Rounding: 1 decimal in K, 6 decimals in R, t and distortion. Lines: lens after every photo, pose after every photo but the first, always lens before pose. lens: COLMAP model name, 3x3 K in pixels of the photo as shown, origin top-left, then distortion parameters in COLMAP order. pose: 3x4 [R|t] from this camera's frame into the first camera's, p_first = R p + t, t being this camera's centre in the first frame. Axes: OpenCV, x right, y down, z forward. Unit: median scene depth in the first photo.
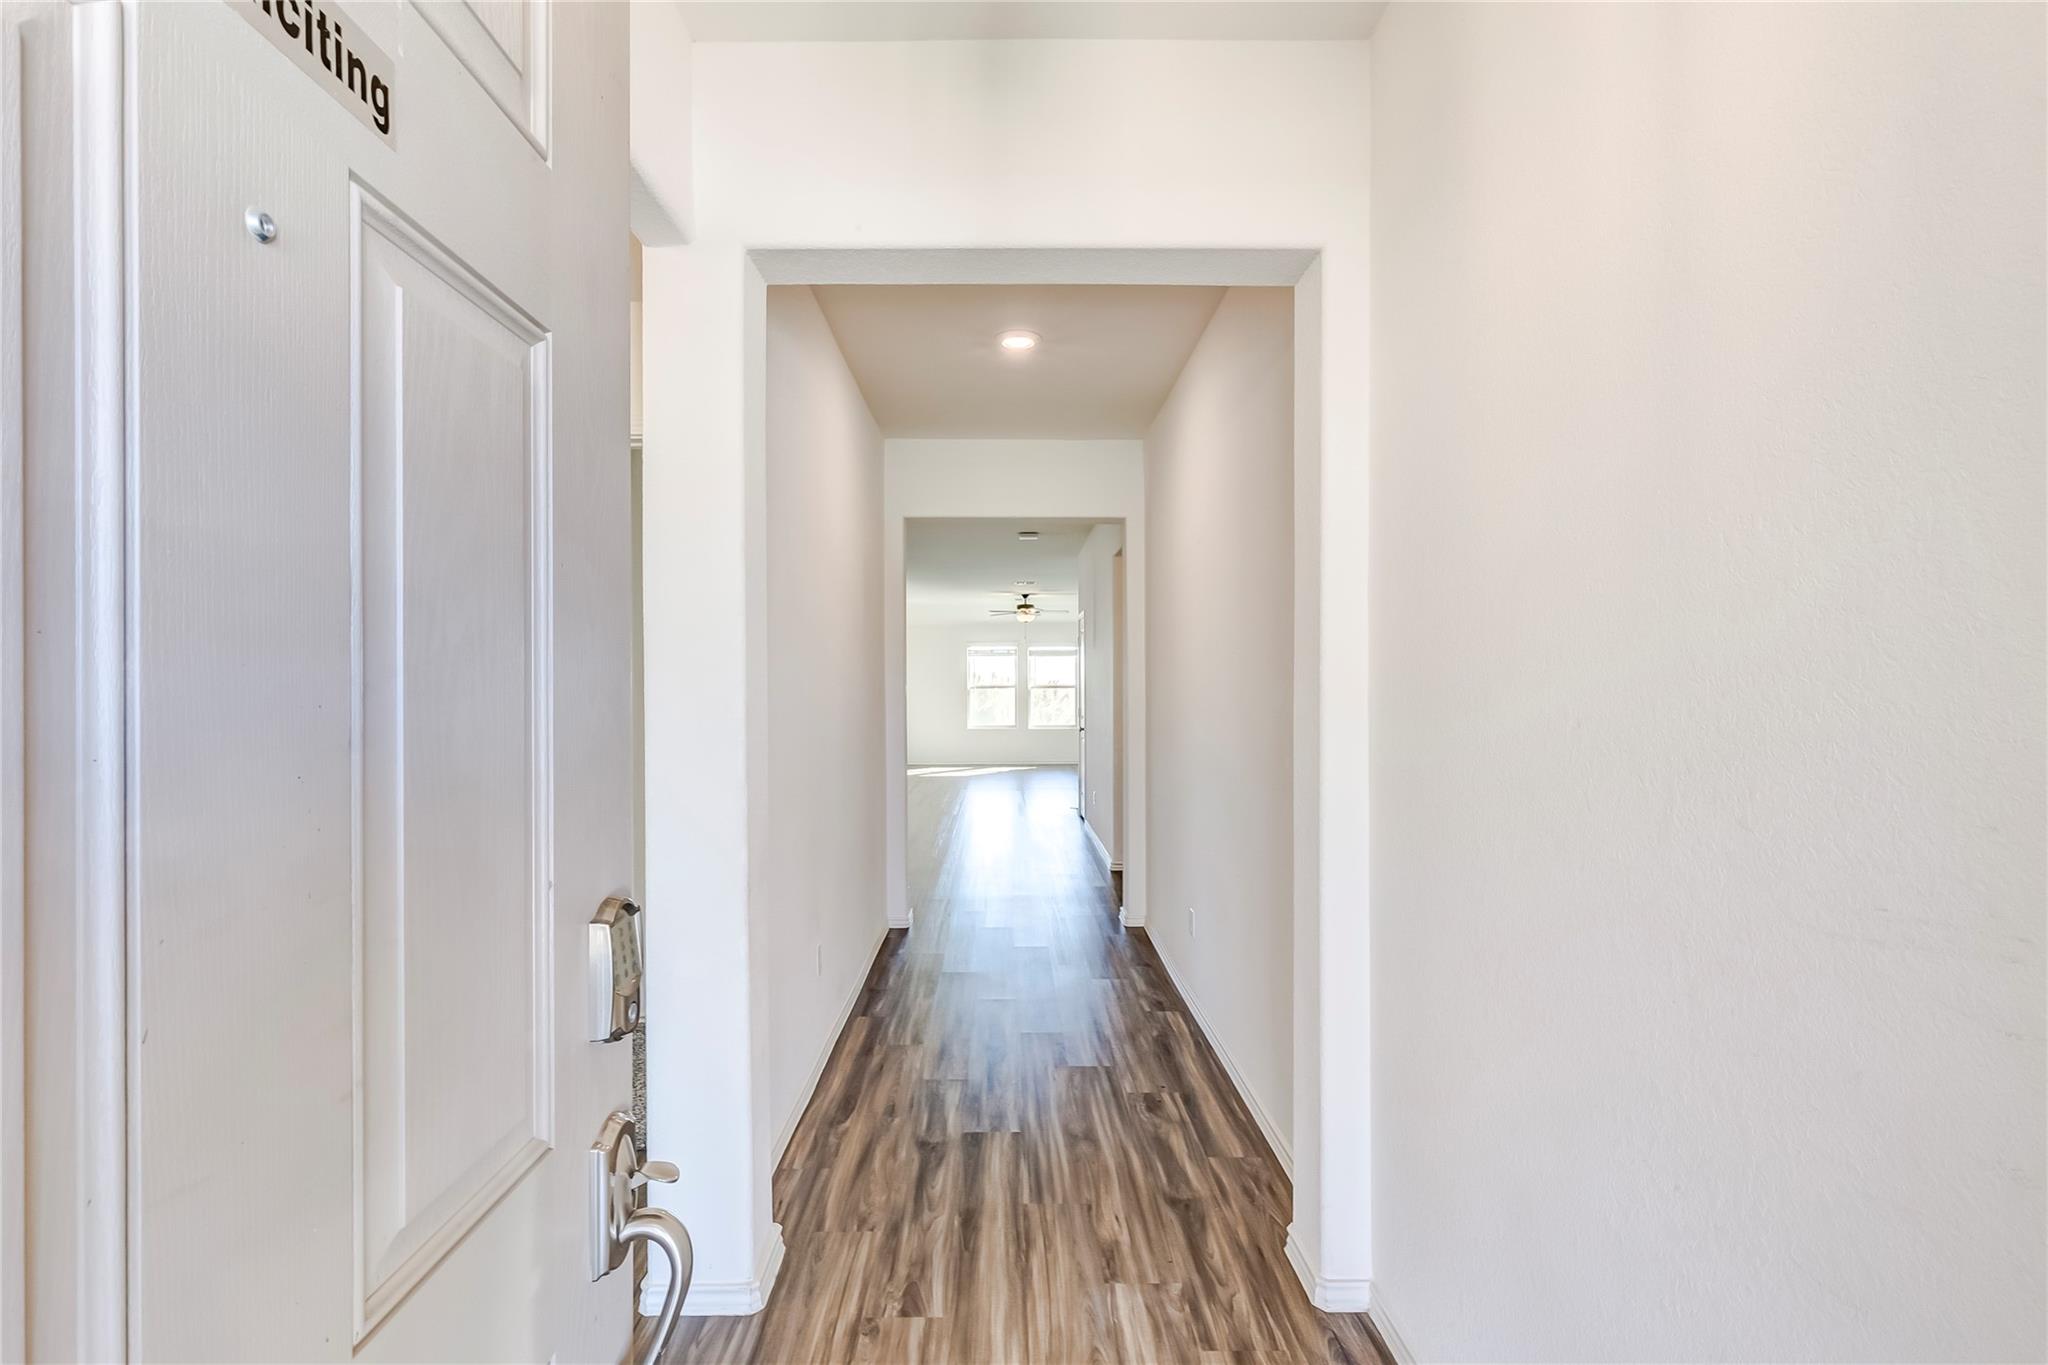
lens RADIAL K [[928.8, 0, 1023.9], [0, 928.8, 688.2], [0, 0, 1]] dist [0.004012, -0.000083]
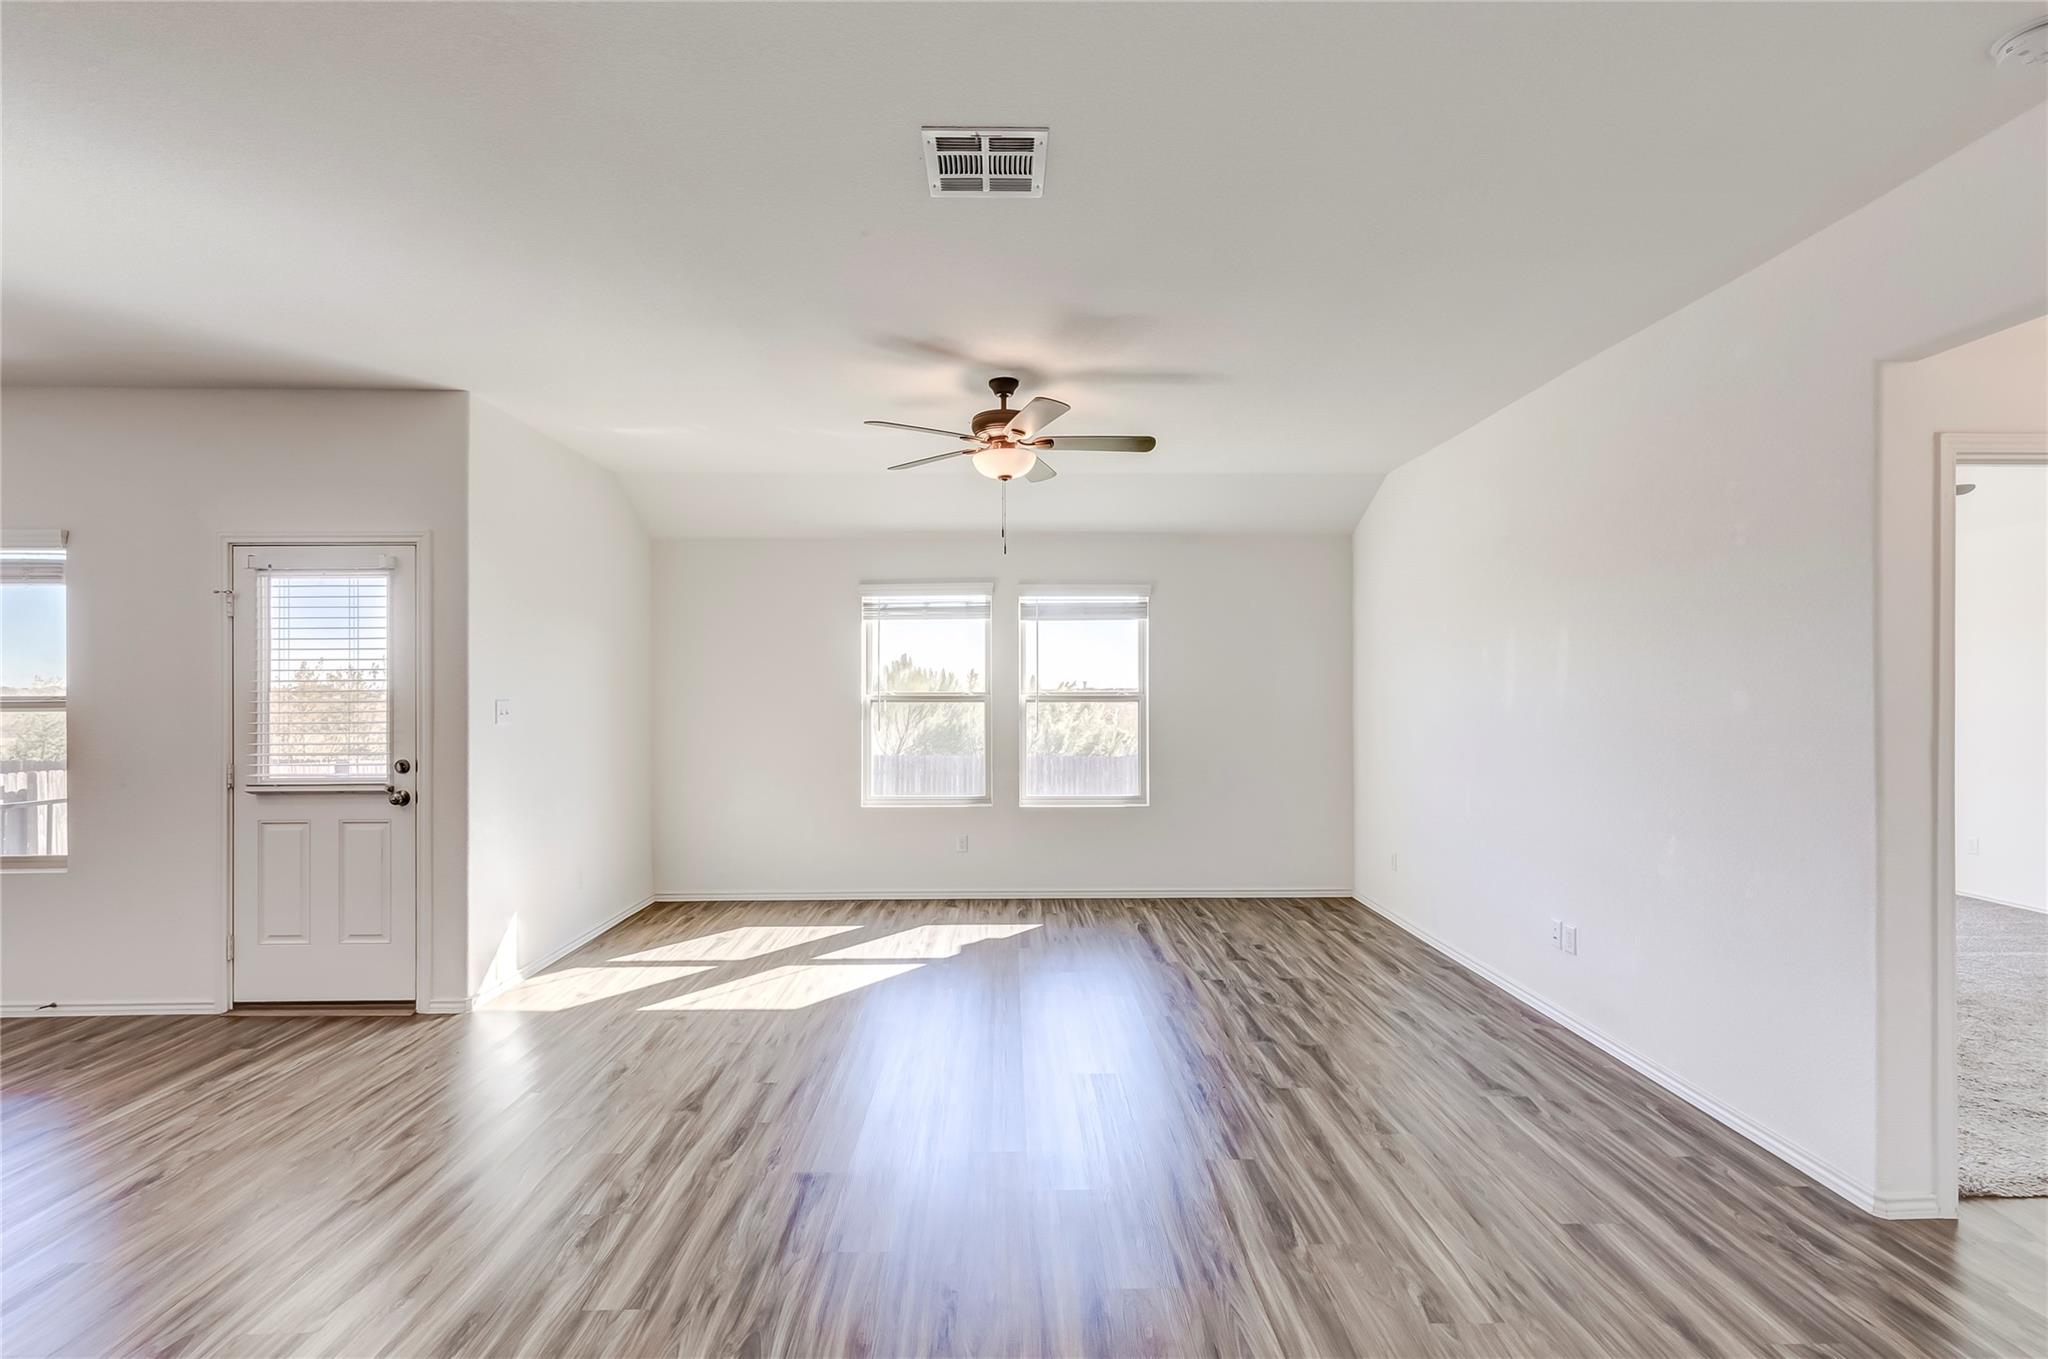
lens RADIAL K [[928.8, 0, 1023.9], [0, 928.8, 685.2], [0, 0, 1]] dist [0.004012, -0.000083]
pose [[0.999997, -0.001855, -0.001826, 0.007232], [0.001845, 0.999984, -0.005332, -0.004491], [0.001836, 0.005329, 0.999984, 0.614428]]
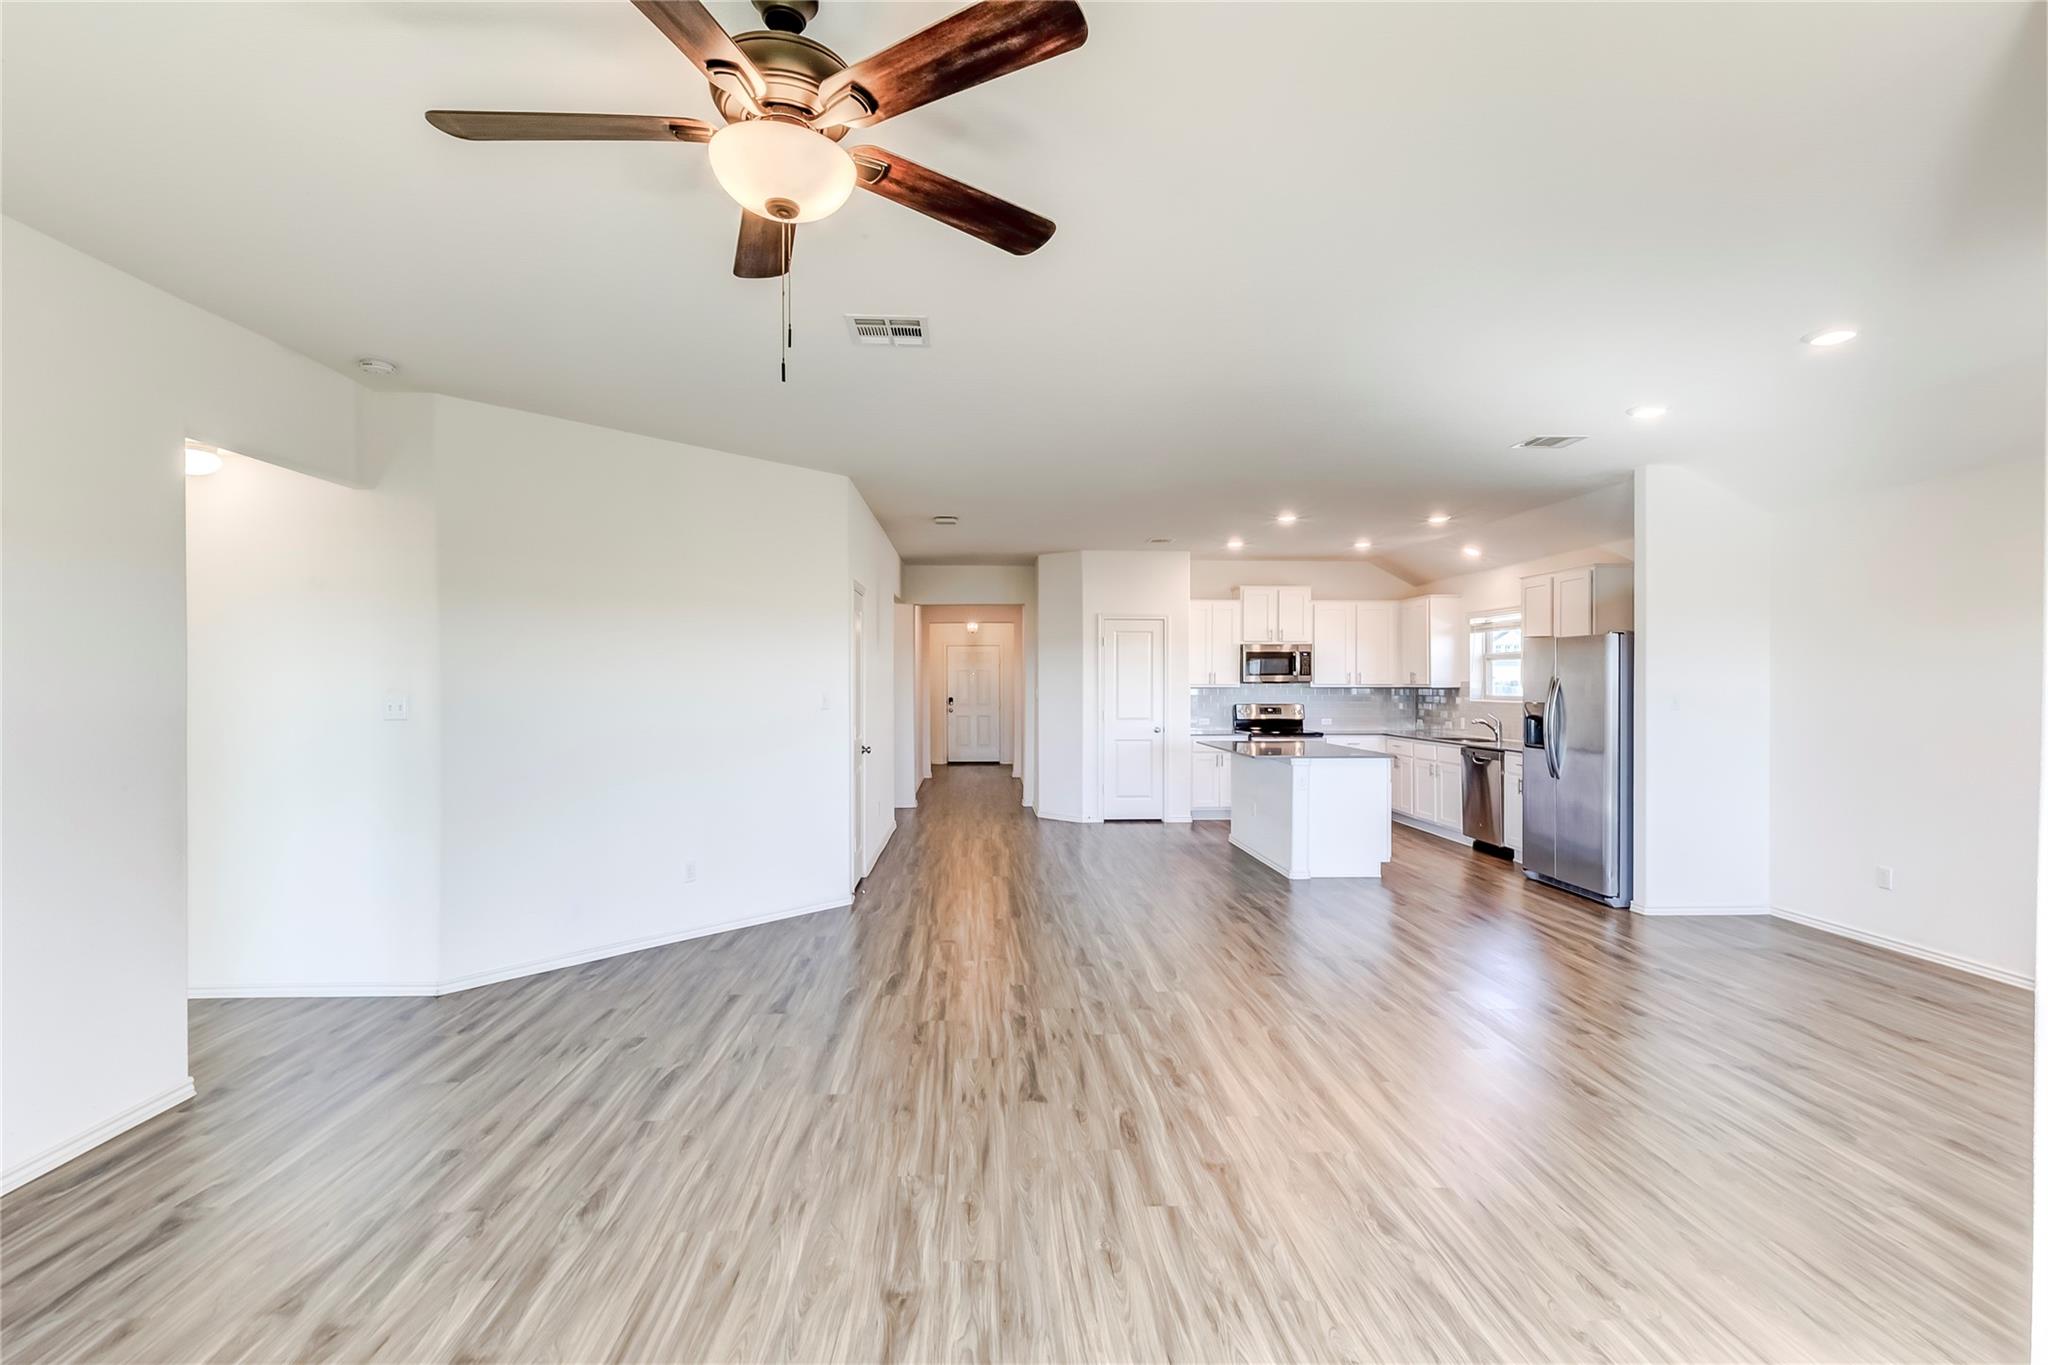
lens RADIAL K [[928.8, 0, 1023.9], [0, 928.8, 688.2], [0, 0, 1]] dist [0.004012, -0.000083]
pose [[-0.999603, 0.001884, -0.028117, -0.023613], [0.001635, 0.999959, 0.008877, -0.005104], [0.028132, 0.008828, -0.999565, 0.975158]]
